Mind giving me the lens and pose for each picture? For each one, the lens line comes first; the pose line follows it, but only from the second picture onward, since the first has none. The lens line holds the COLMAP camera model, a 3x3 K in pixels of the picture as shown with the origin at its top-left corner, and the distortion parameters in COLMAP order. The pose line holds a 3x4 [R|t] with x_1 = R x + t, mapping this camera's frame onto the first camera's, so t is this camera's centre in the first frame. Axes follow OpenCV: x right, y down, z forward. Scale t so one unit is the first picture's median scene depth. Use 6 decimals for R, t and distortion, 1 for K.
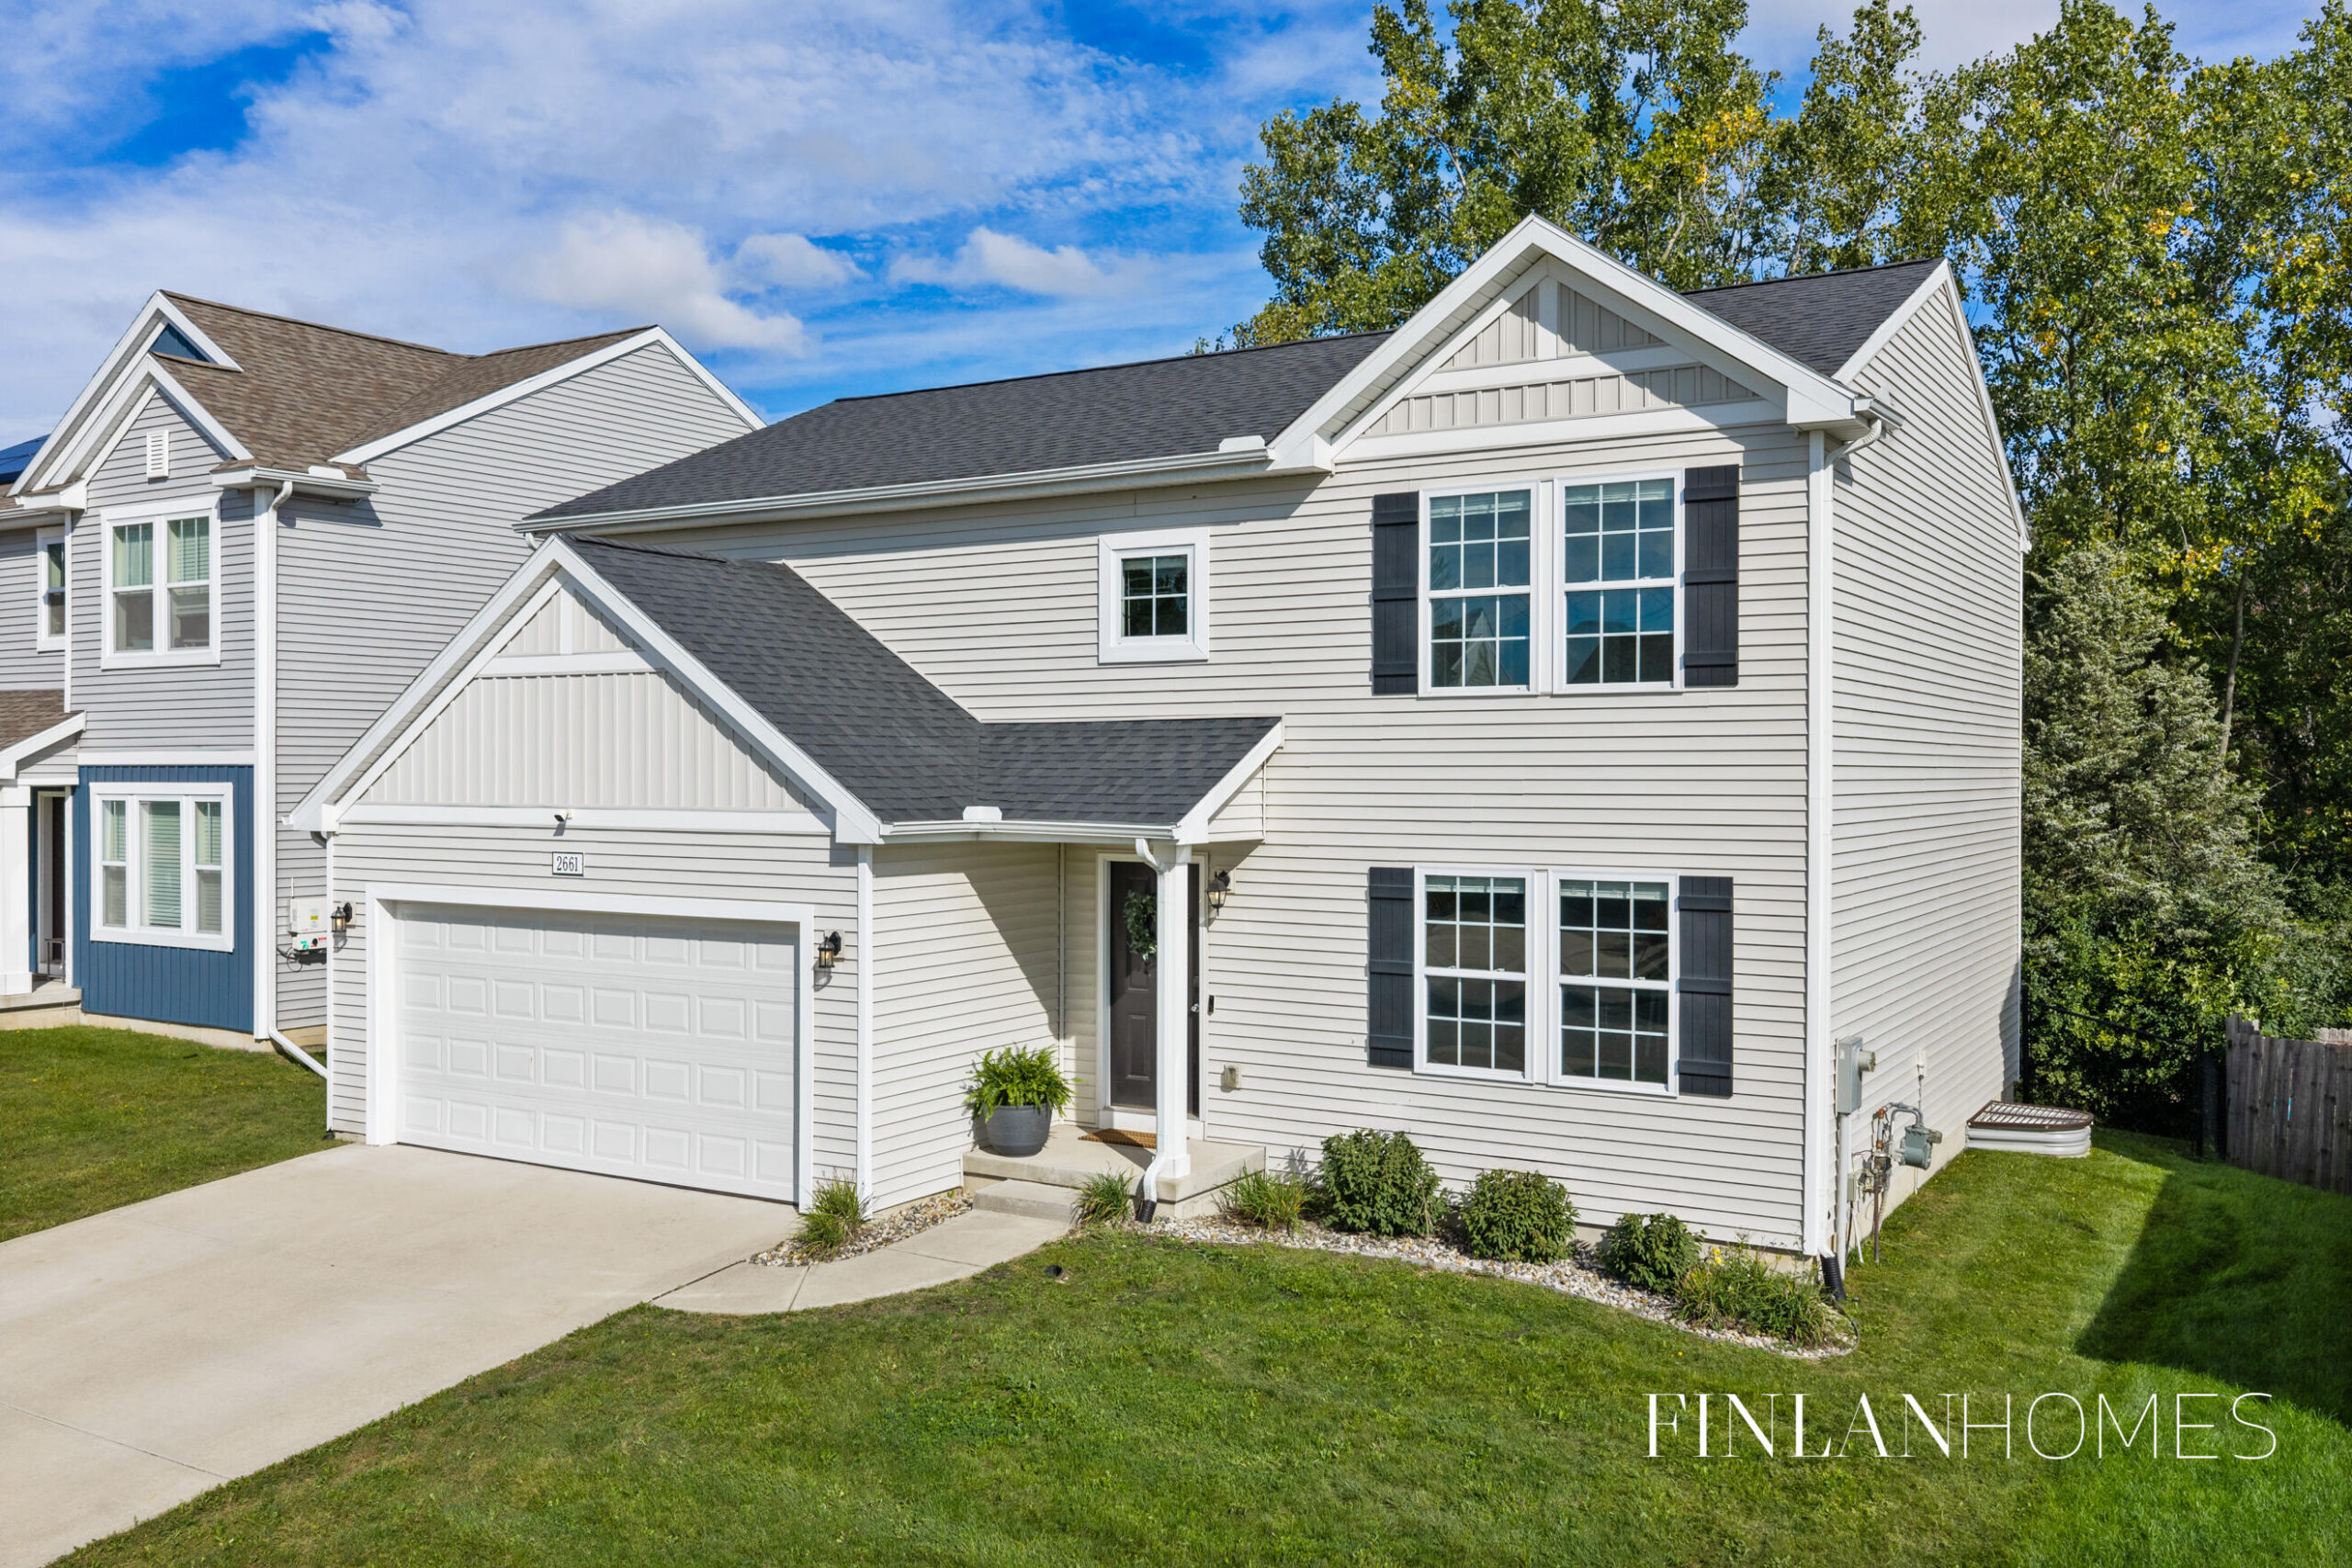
lens RADIAL K [[1972.9, 0, 1176.0], [0, 1972.9, 784.0], [0, 0, 1]] dist [0.007892, -0.018442]
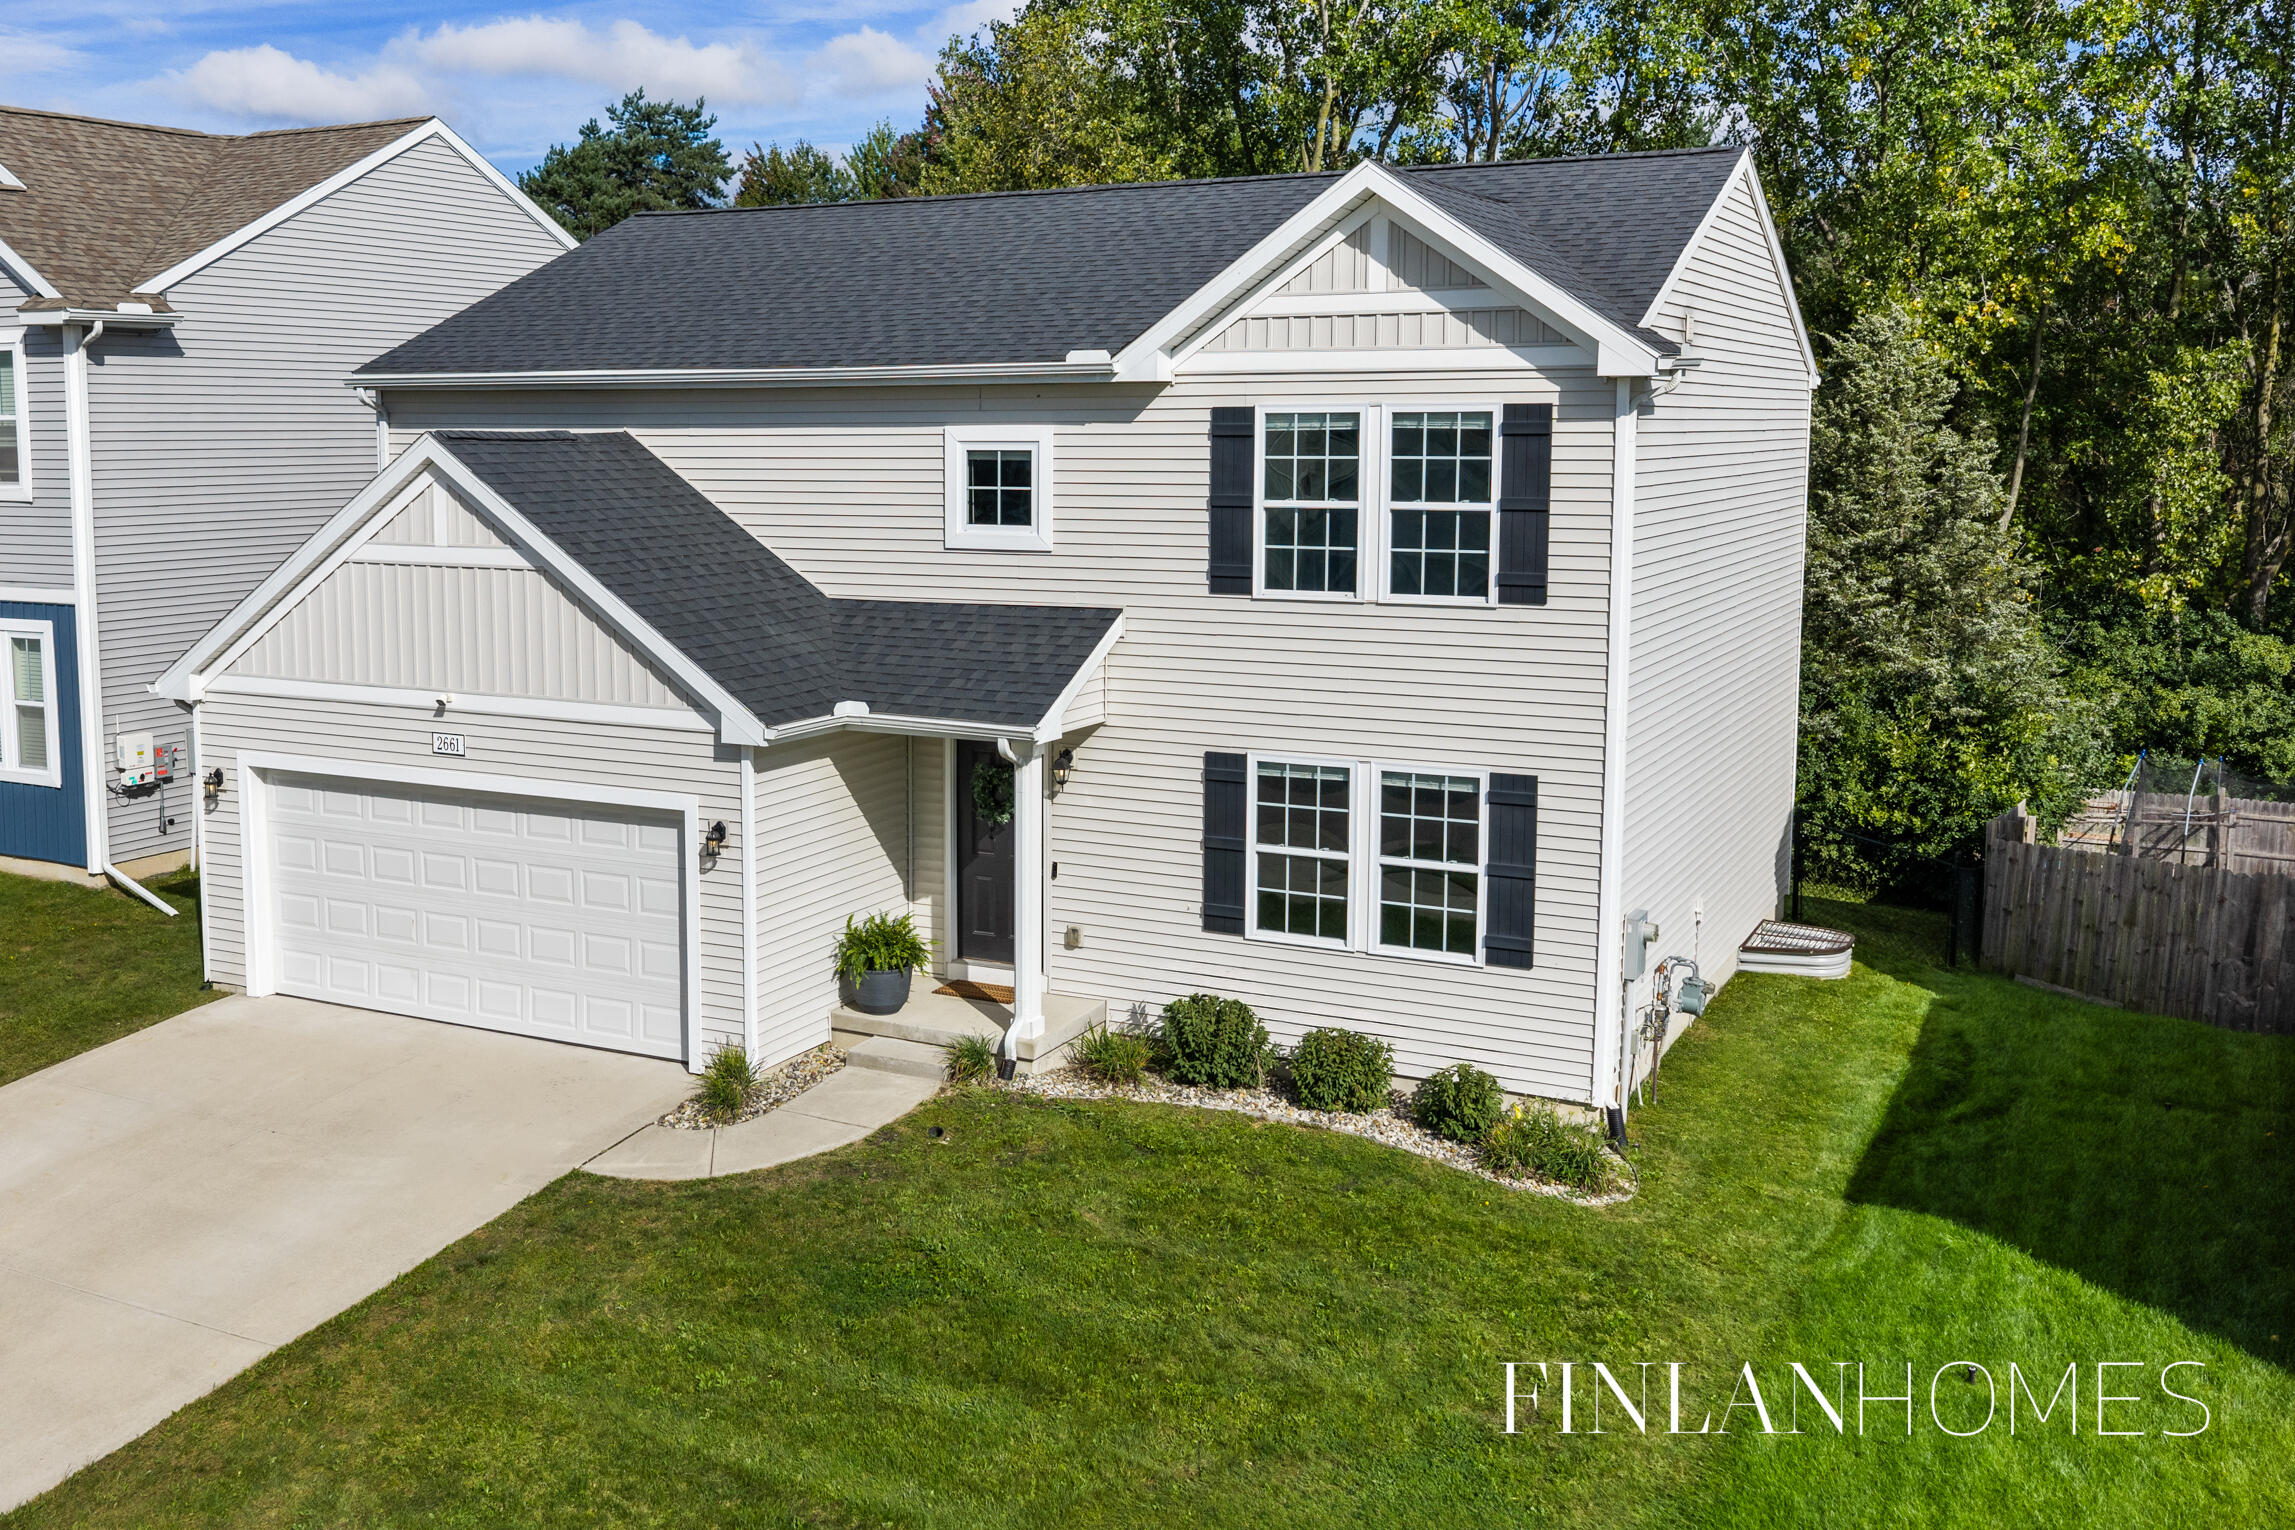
lens RADIAL K [[2203.2, 0, 979.5], [0, 2203.2, 681.5], [0, 0, 1]] dist [0.004754, -0.020554]
pose [[0.999064, -0.008027, 0.042514, -0.079131], [0.003423, 0.994225, 0.107264, -0.129277], [-0.043129, -0.107018, 0.993321, -0.201005]]
